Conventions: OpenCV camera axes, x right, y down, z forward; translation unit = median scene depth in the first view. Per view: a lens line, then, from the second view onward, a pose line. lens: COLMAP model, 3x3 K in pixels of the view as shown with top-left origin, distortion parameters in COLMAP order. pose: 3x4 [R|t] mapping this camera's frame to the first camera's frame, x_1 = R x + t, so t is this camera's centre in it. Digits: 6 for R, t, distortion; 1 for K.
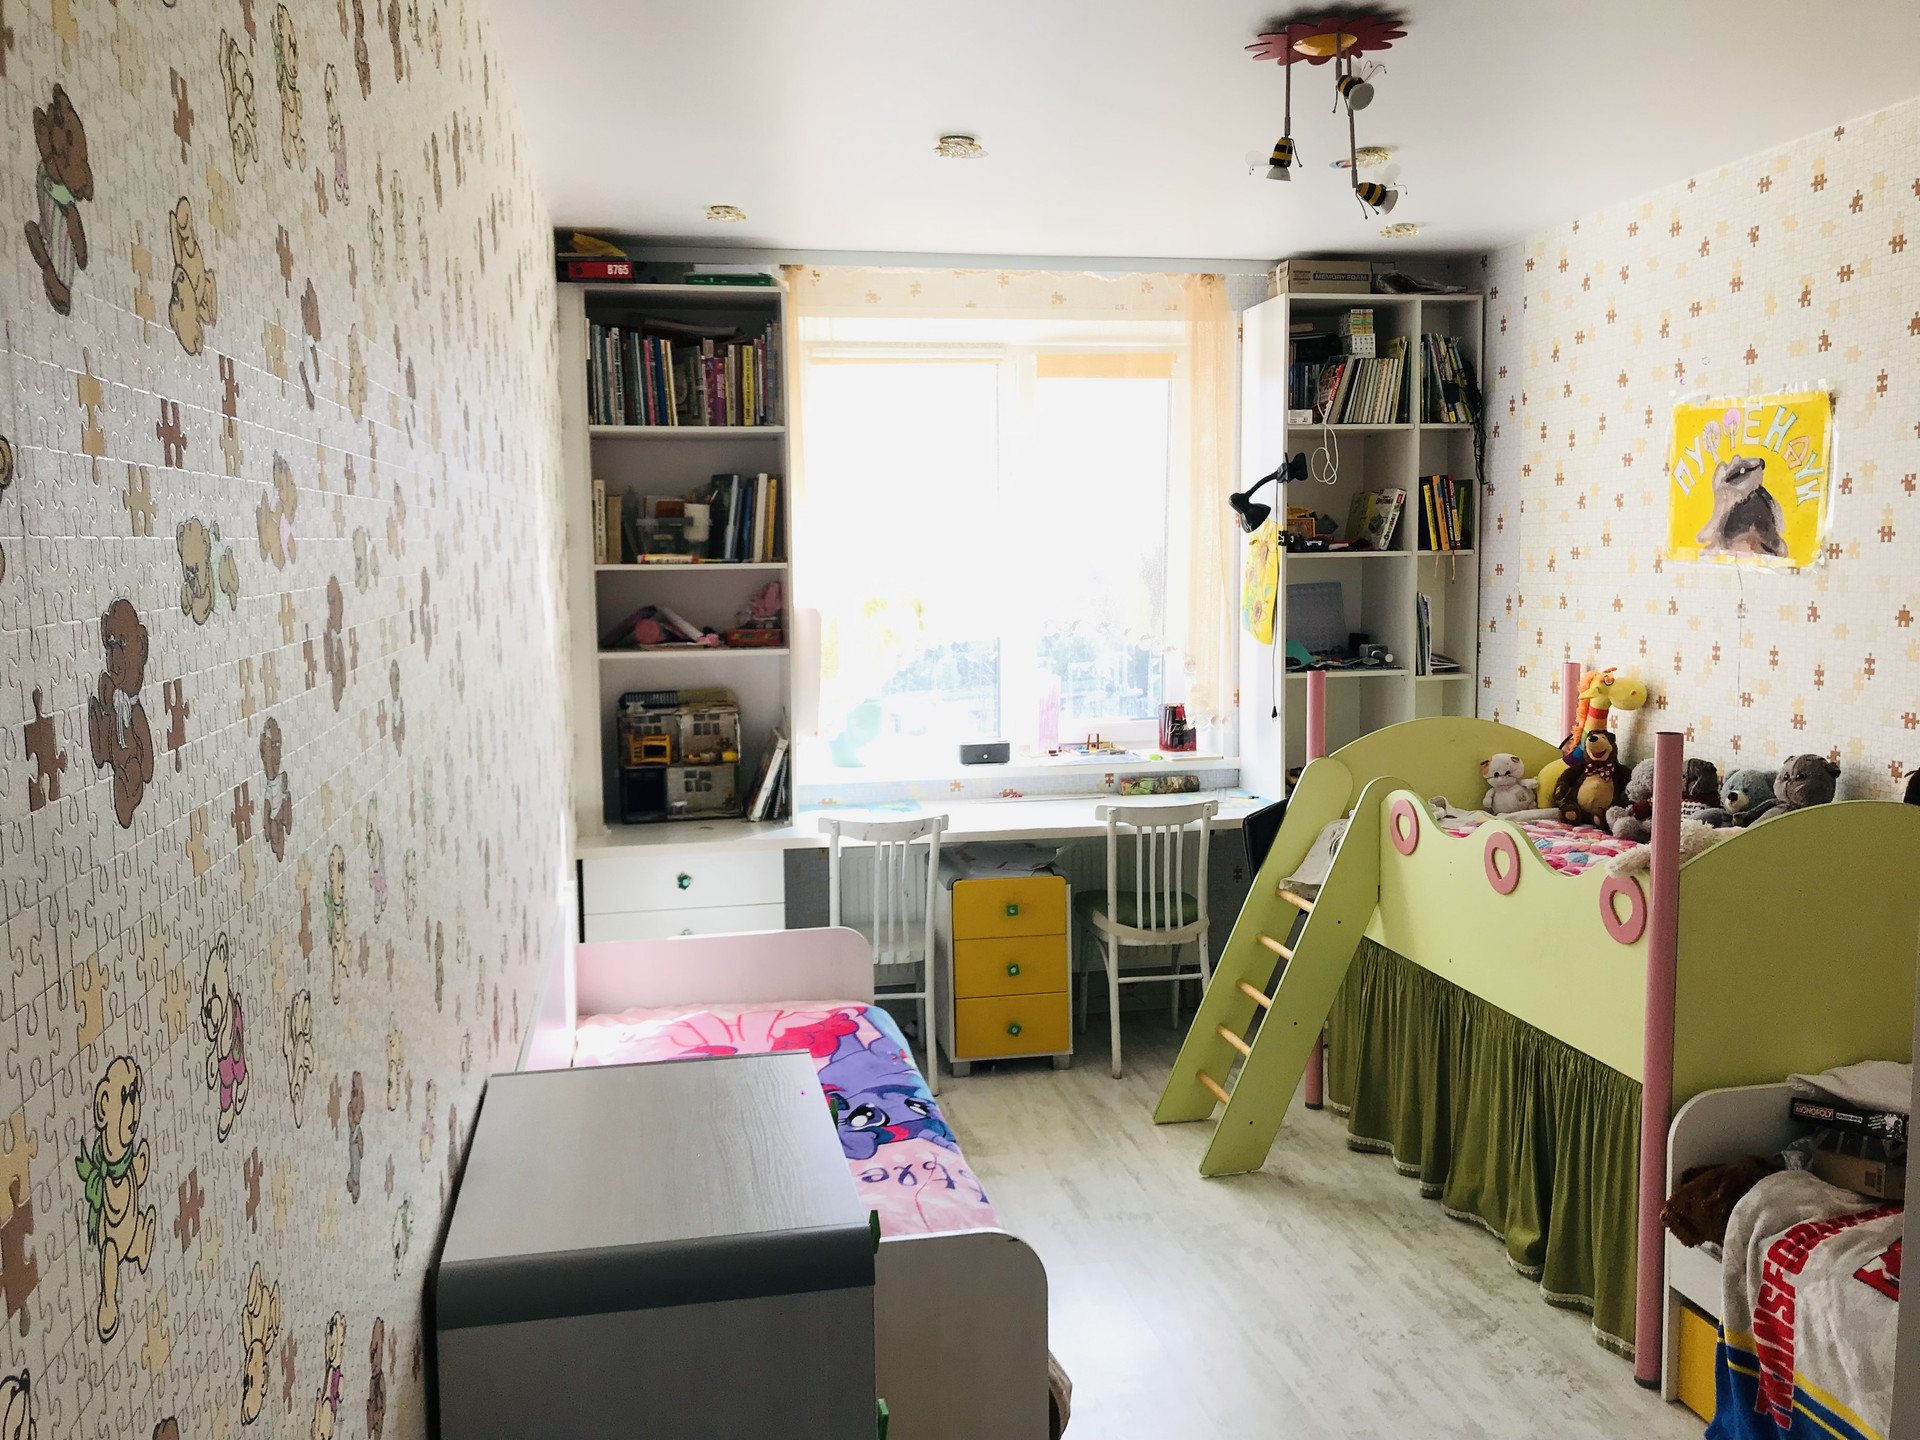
lens RADIAL K [[1584.1, 0, 952.3], [0, 1584.1, 716.4], [0, 0, 1]] dist [0.041184, -0.043509]
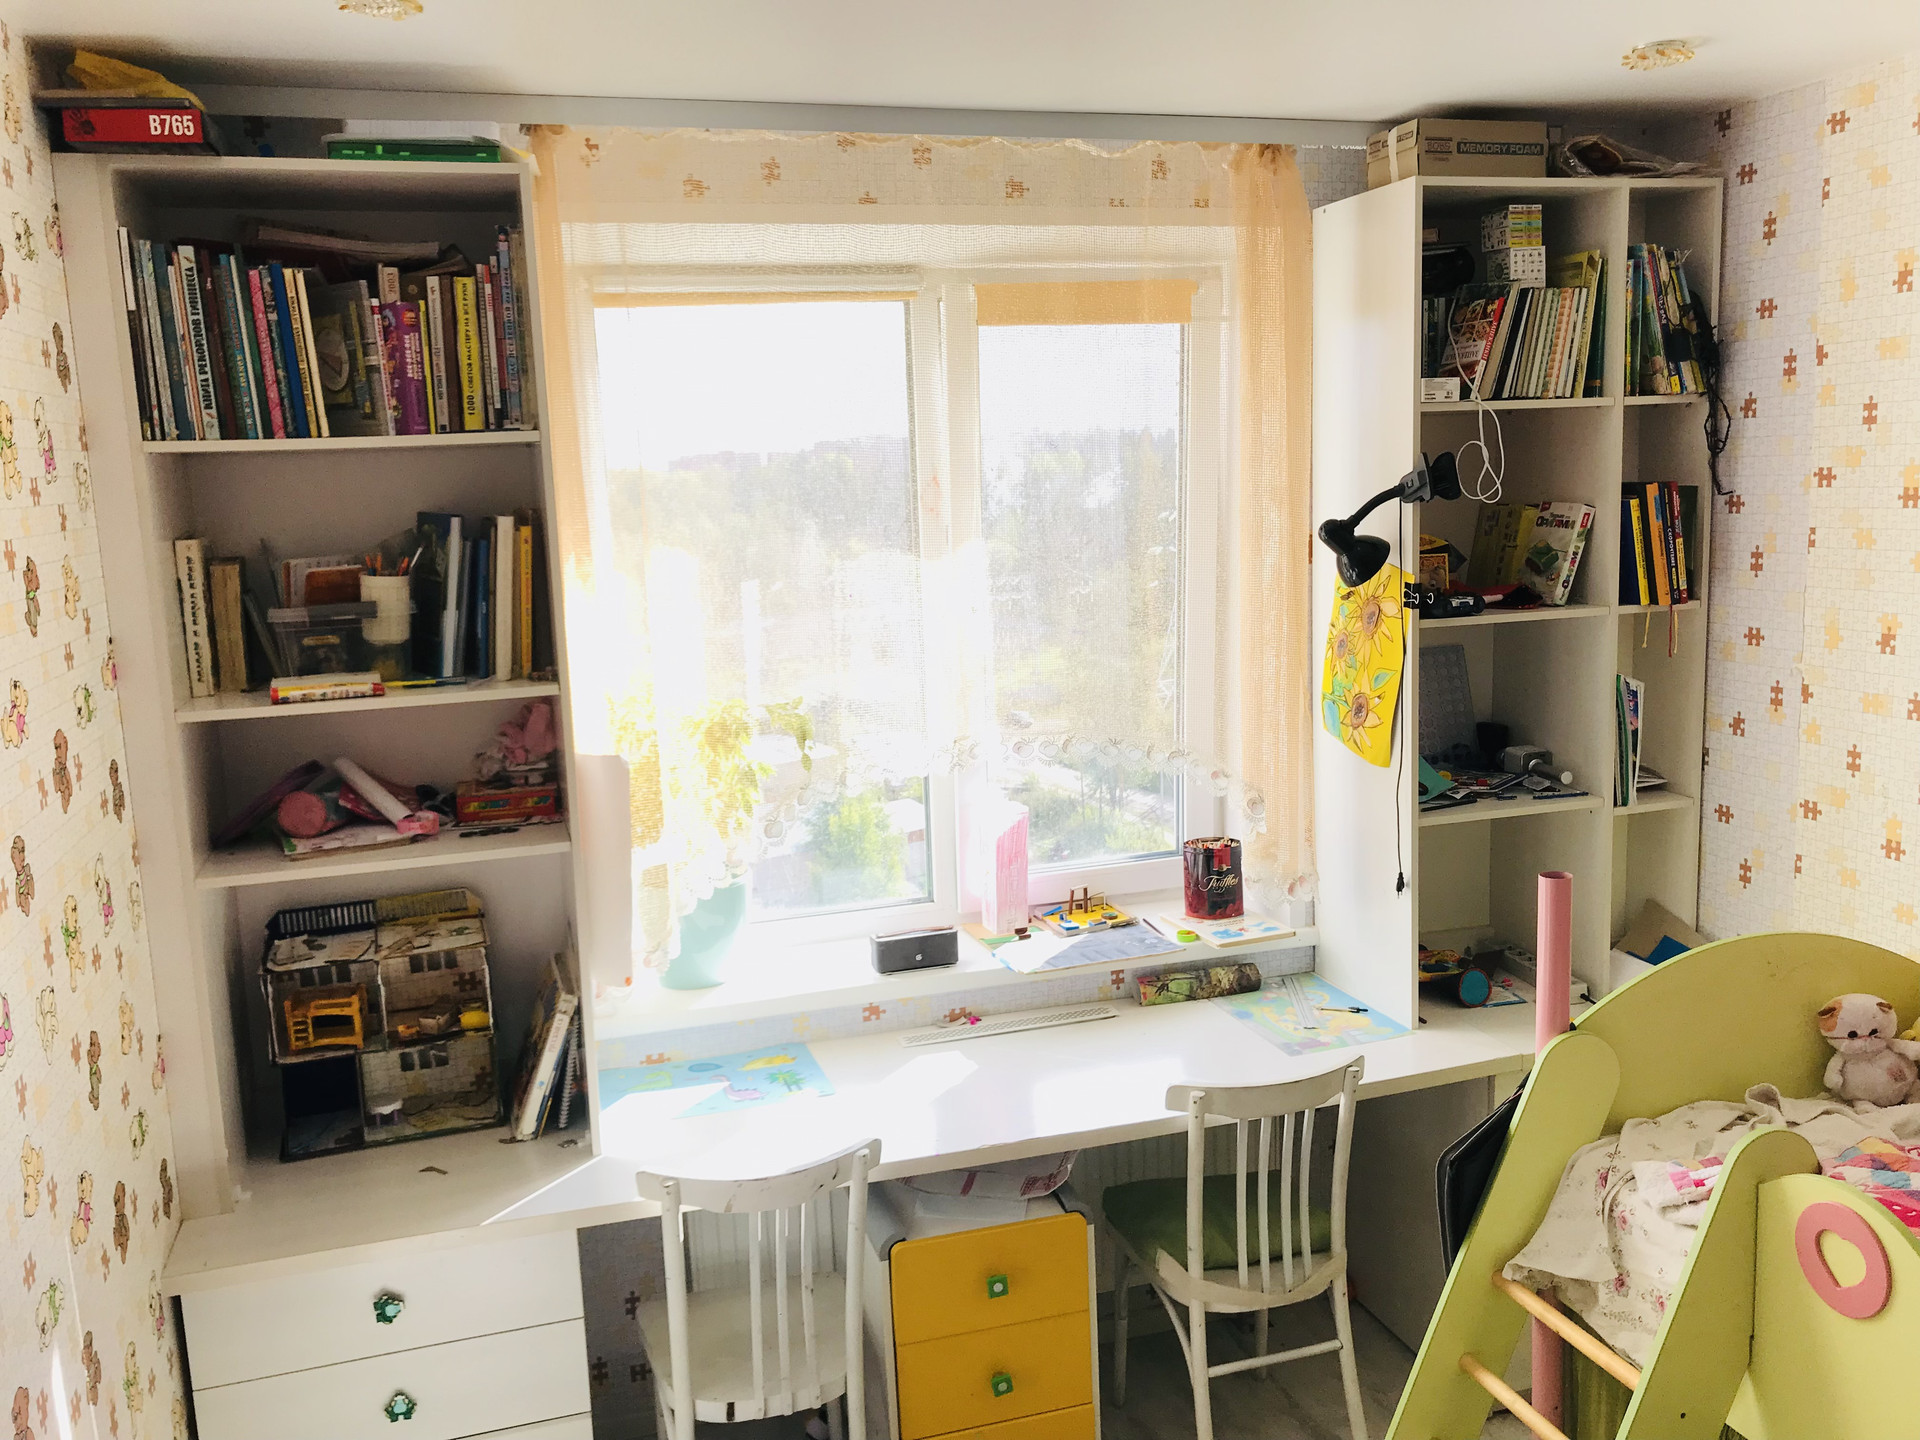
lens RADIAL K [[1584.1, 0, 975.3], [0, 1584.1, 719.0], [0, 0, 1]] dist [0.041184, -0.043509]
pose [[0.992036, -0.043063, 0.118364, -0.026979], [0.036282, 0.997607, 0.058861, -0.107574], [-0.120615, -0.054098, 0.991224, 0.428206]]
